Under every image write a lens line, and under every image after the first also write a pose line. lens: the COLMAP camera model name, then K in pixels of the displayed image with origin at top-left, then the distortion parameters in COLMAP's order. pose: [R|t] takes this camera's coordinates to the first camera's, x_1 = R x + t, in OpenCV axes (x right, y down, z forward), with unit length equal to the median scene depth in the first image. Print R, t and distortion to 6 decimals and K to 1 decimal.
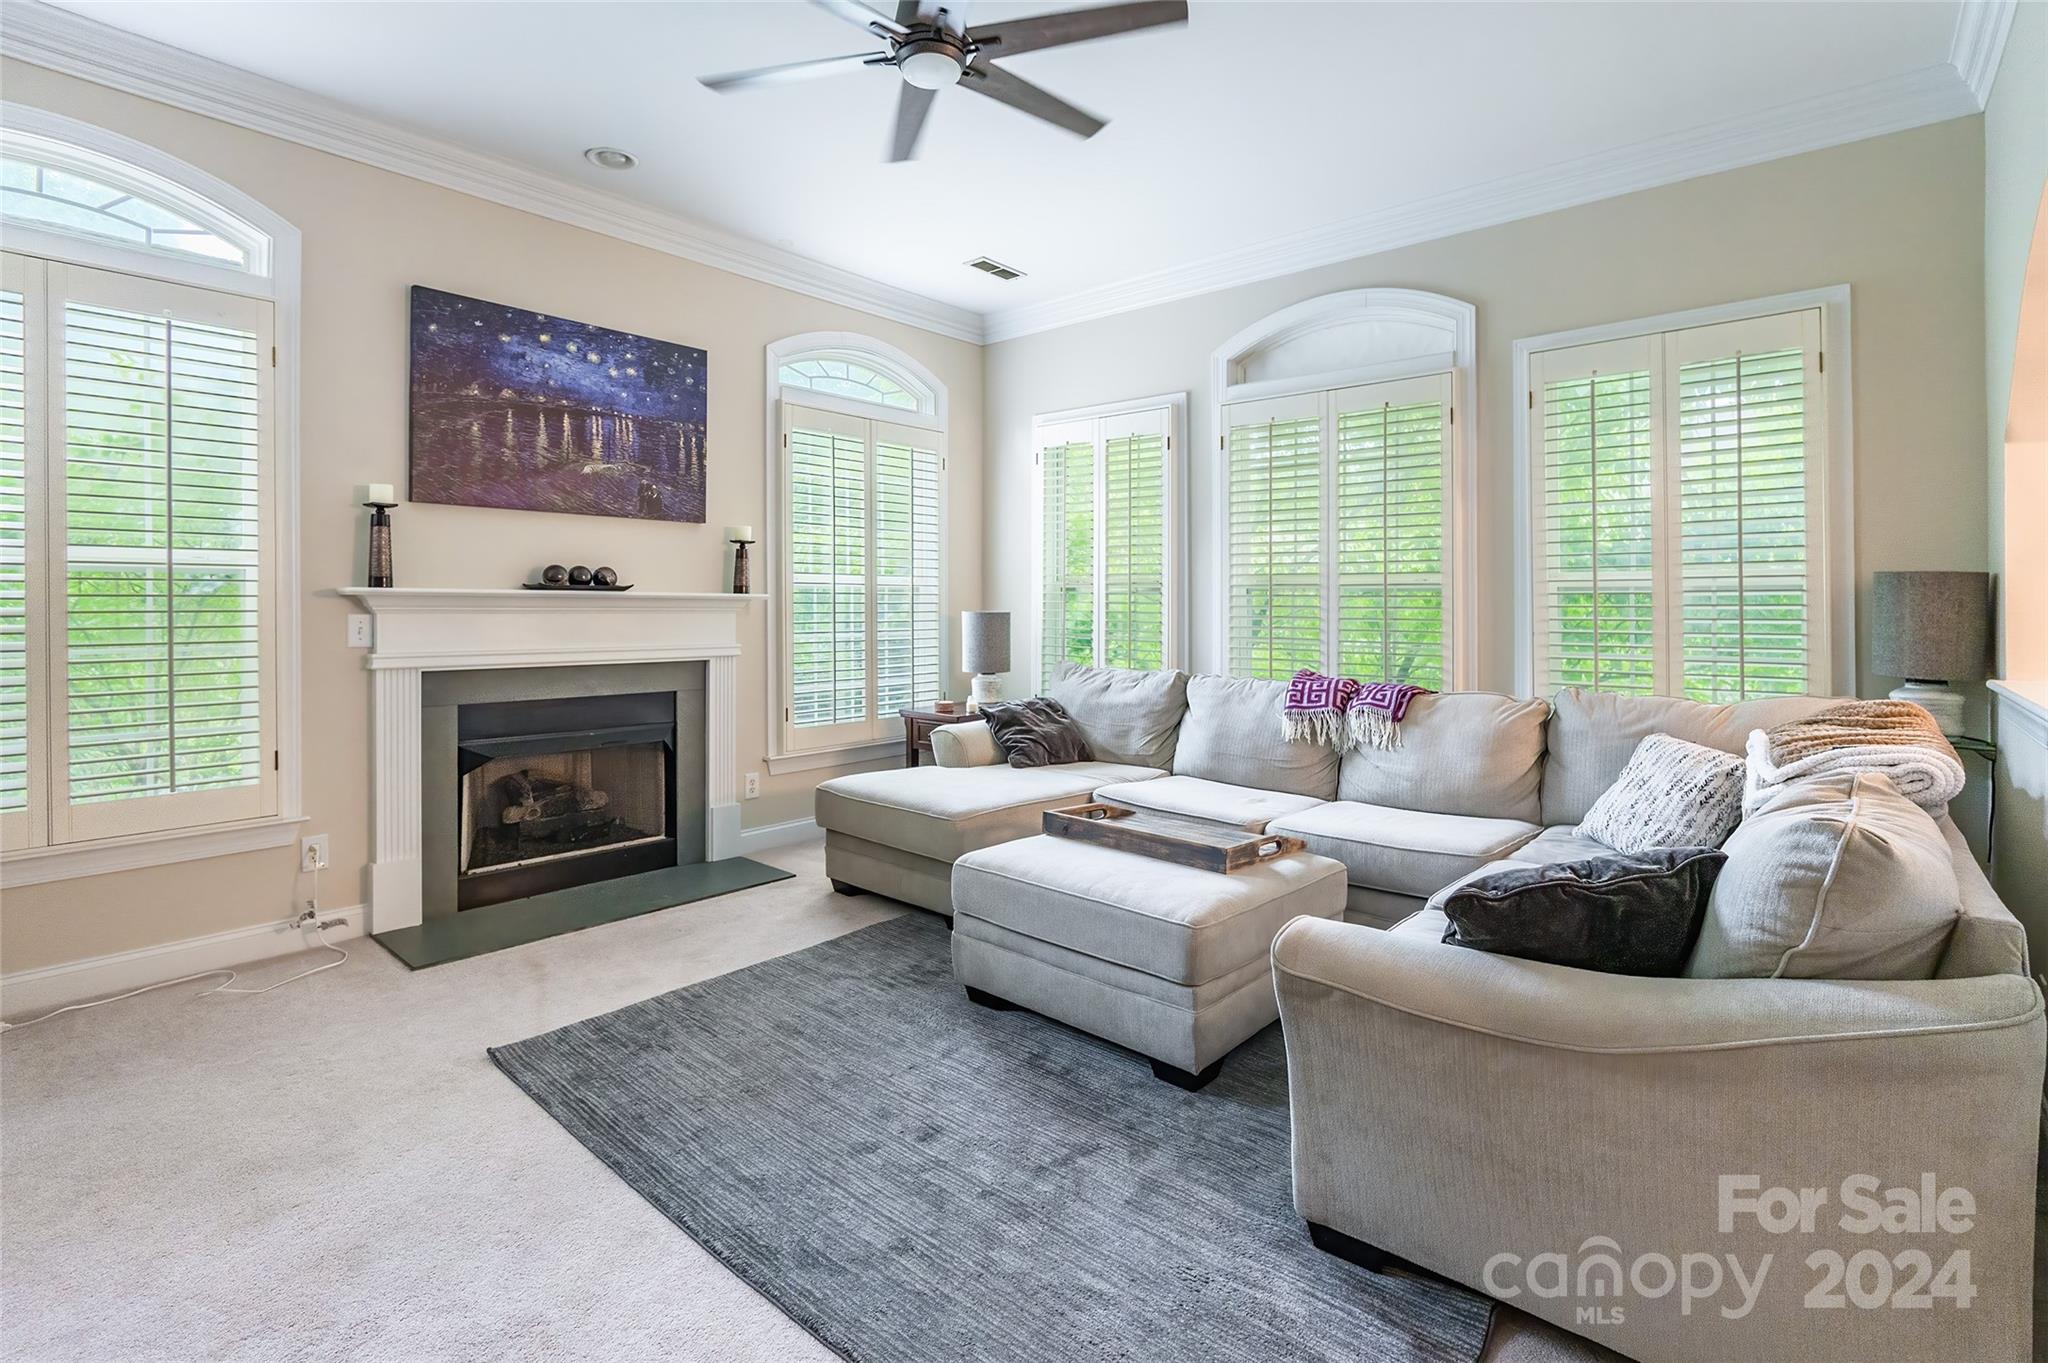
lens RADIAL K [[945.3, 0, 1027.3], [0, 945.3, 615.5], [0, 0, 1]] dist [-0.016436, 0.000000]
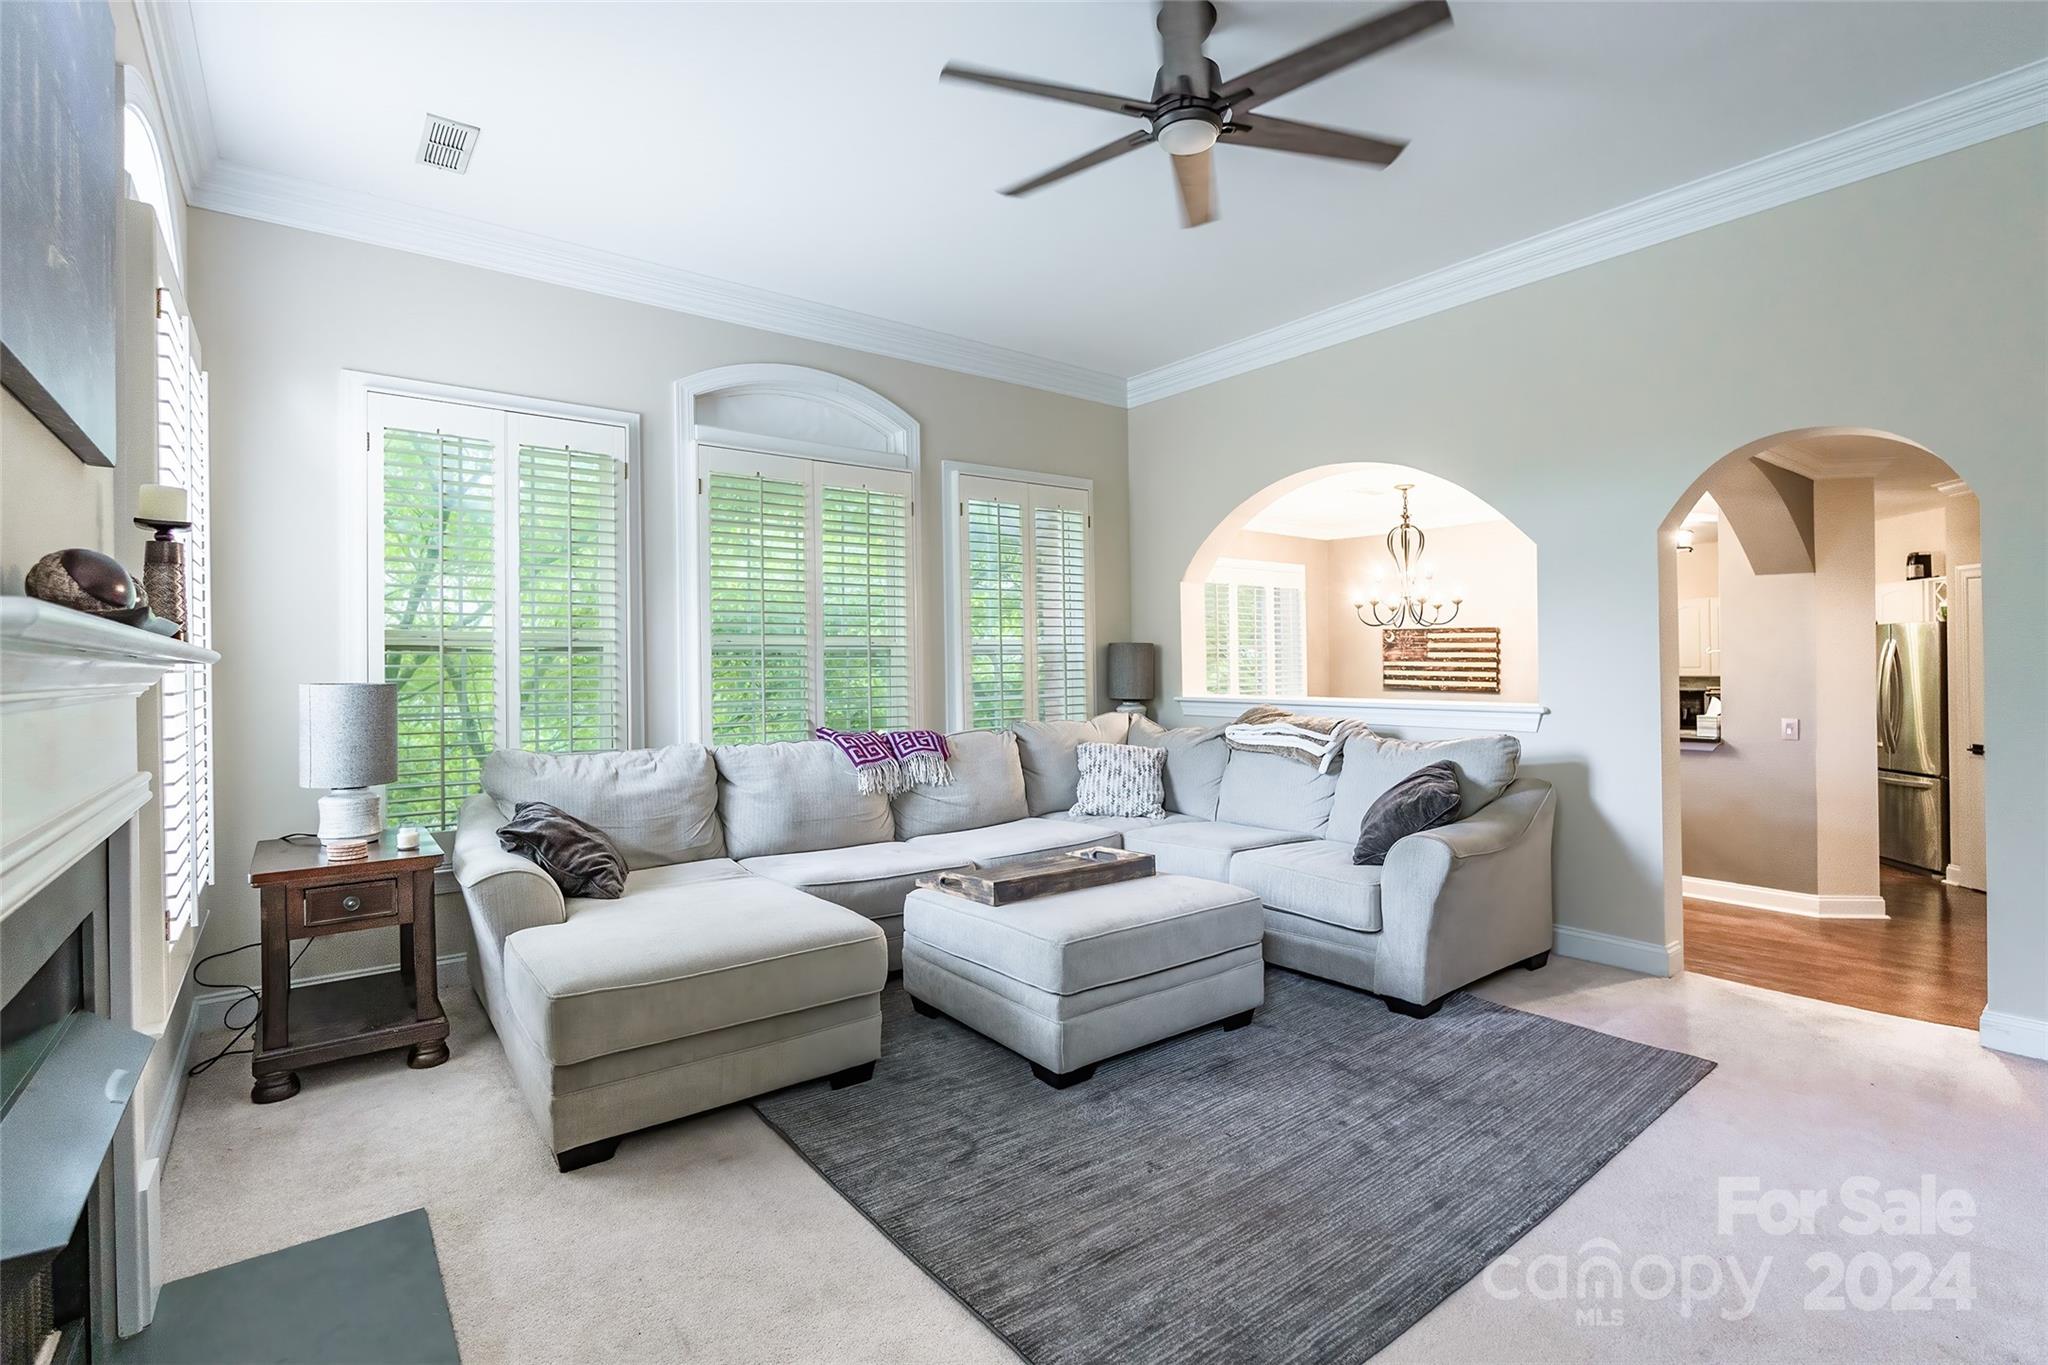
lens RADIAL K [[935.5, 0, 1025.8], [0, 935.5, 664.7], [0, 0, 1]] dist [-0.010764, -0.000407]
pose [[0.199231, -0.006115, 0.979934, -0.713429], [0.023042, 0.999733, 0.001554, -0.008879], [-0.979682, 0.022270, 0.199319, 0.622210]]
